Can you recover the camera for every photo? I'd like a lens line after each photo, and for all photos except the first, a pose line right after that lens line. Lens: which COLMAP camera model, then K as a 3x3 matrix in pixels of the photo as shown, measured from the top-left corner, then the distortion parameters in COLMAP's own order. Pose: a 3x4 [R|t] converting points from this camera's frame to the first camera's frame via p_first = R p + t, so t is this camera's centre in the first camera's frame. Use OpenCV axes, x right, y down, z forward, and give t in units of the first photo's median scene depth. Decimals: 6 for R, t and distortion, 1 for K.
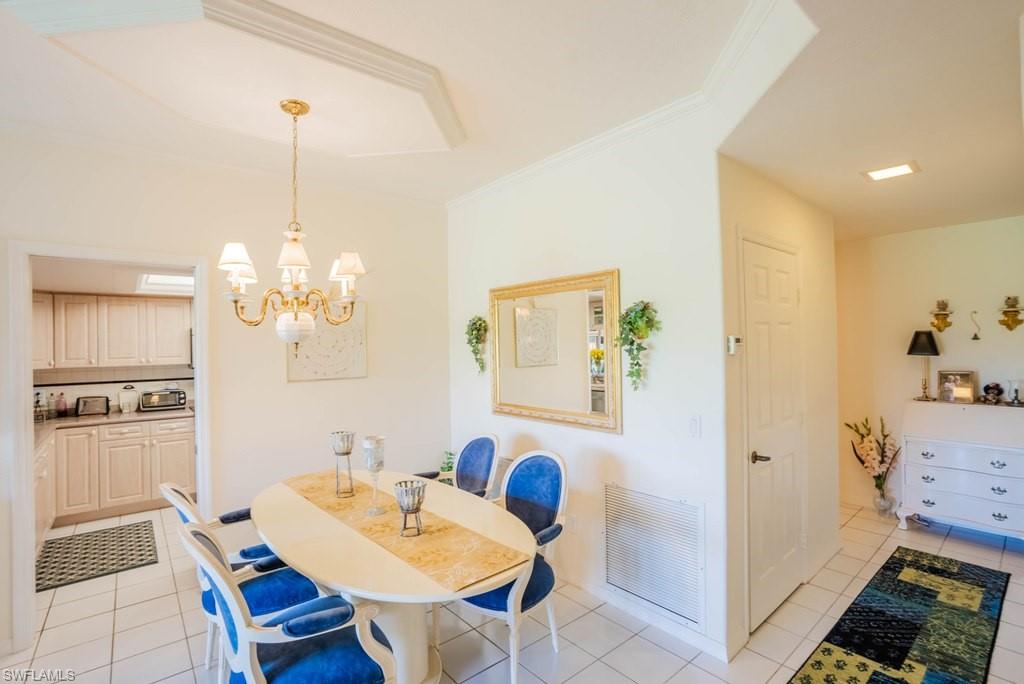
lens RADIAL K [[473.9, 0, 514.2], [0, 473.9, 339.8], [0, 0, 1]] dist [-0.064819, 0.024253]
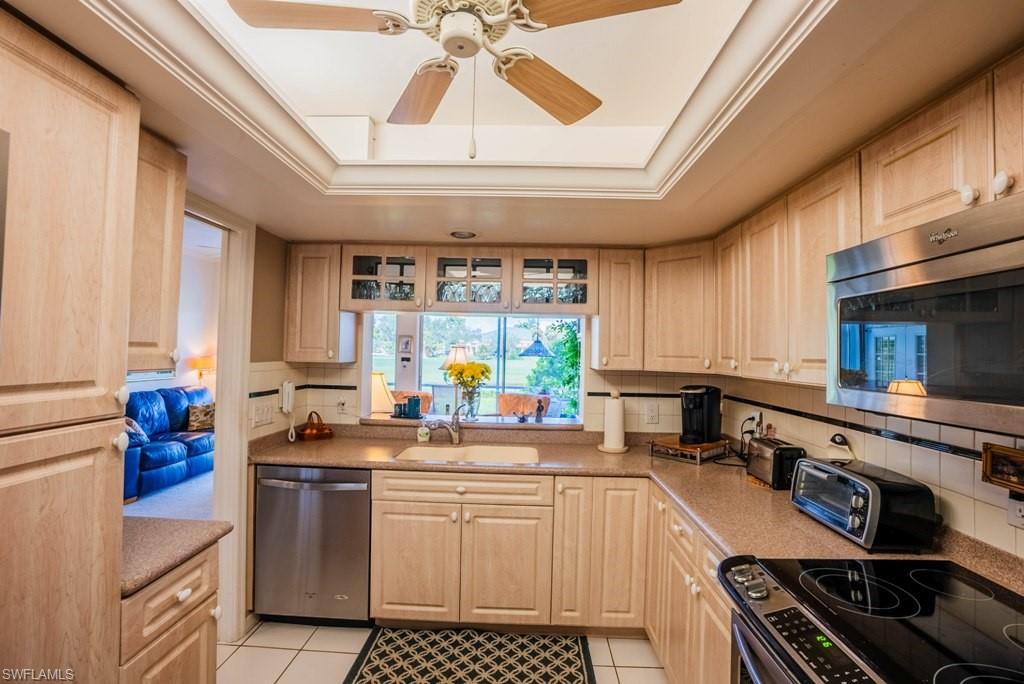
lens RADIAL K [[473.9, 0, 514.2], [0, 473.9, 339.8], [0, 0, 1]] dist [-0.064819, 0.024253]
pose [[-0.665167, -0.010821, -0.746616, -0.502443], [0.001773, 0.999869, -0.016071, 0.035867], [0.746693, -0.012013, -0.665061, 1.401346]]
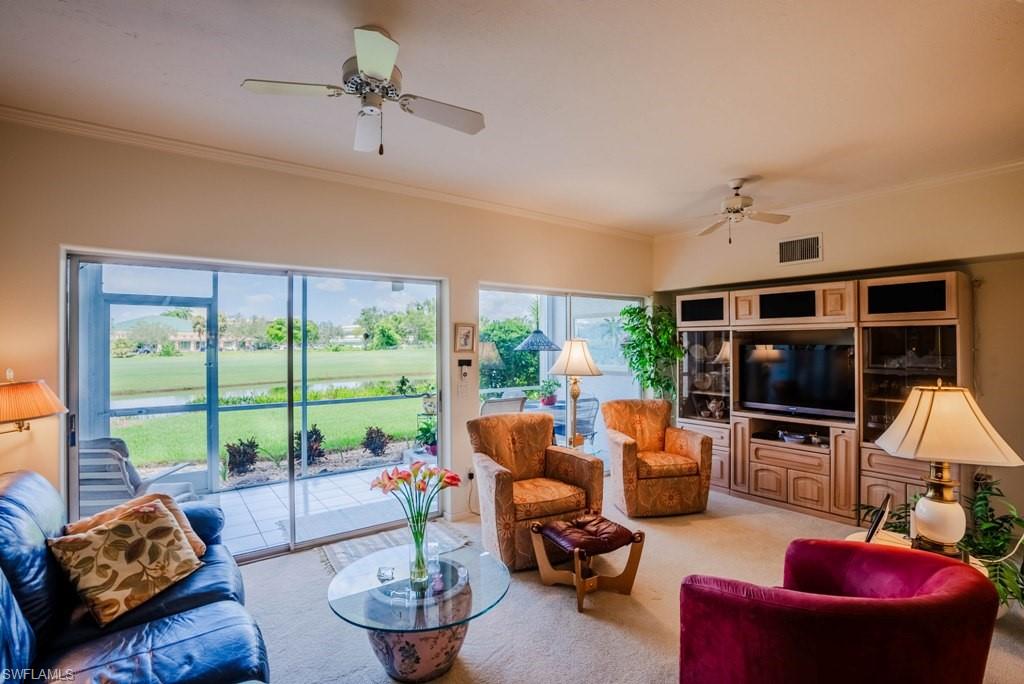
lens RADIAL K [[473.9, 0, 514.2], [0, 473.9, 339.8], [0, 0, 1]] dist [-0.064819, 0.024253]
pose [[-0.052565, 0.012664, -0.998537, -0.483074], [0.017832, 0.999772, 0.011741, 0.016178], [0.998458, -0.017188, -0.052778, 0.037798]]
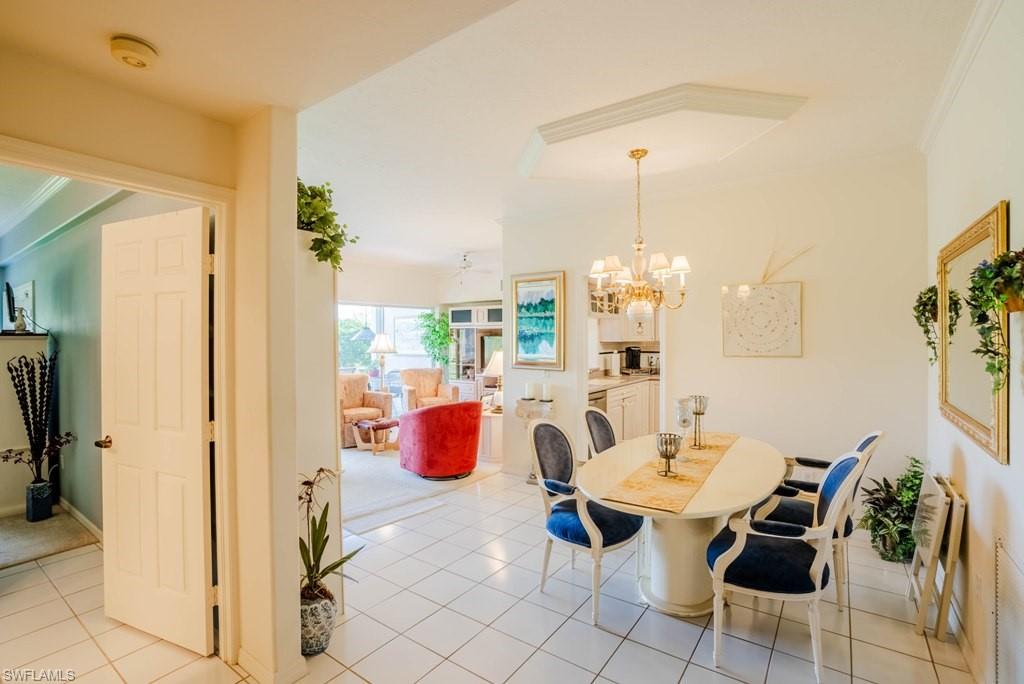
lens RADIAL K [[473.9, 0, 514.2], [0, 473.9, 339.8], [0, 0, 1]] dist [-0.064819, 0.024253]
pose [[0.252958, 0.025677, -0.967137, 0.476715], [0.012492, 0.999478, 0.029803, 0.005786], [0.967397, -0.019620, 0.252505, 0.161574]]
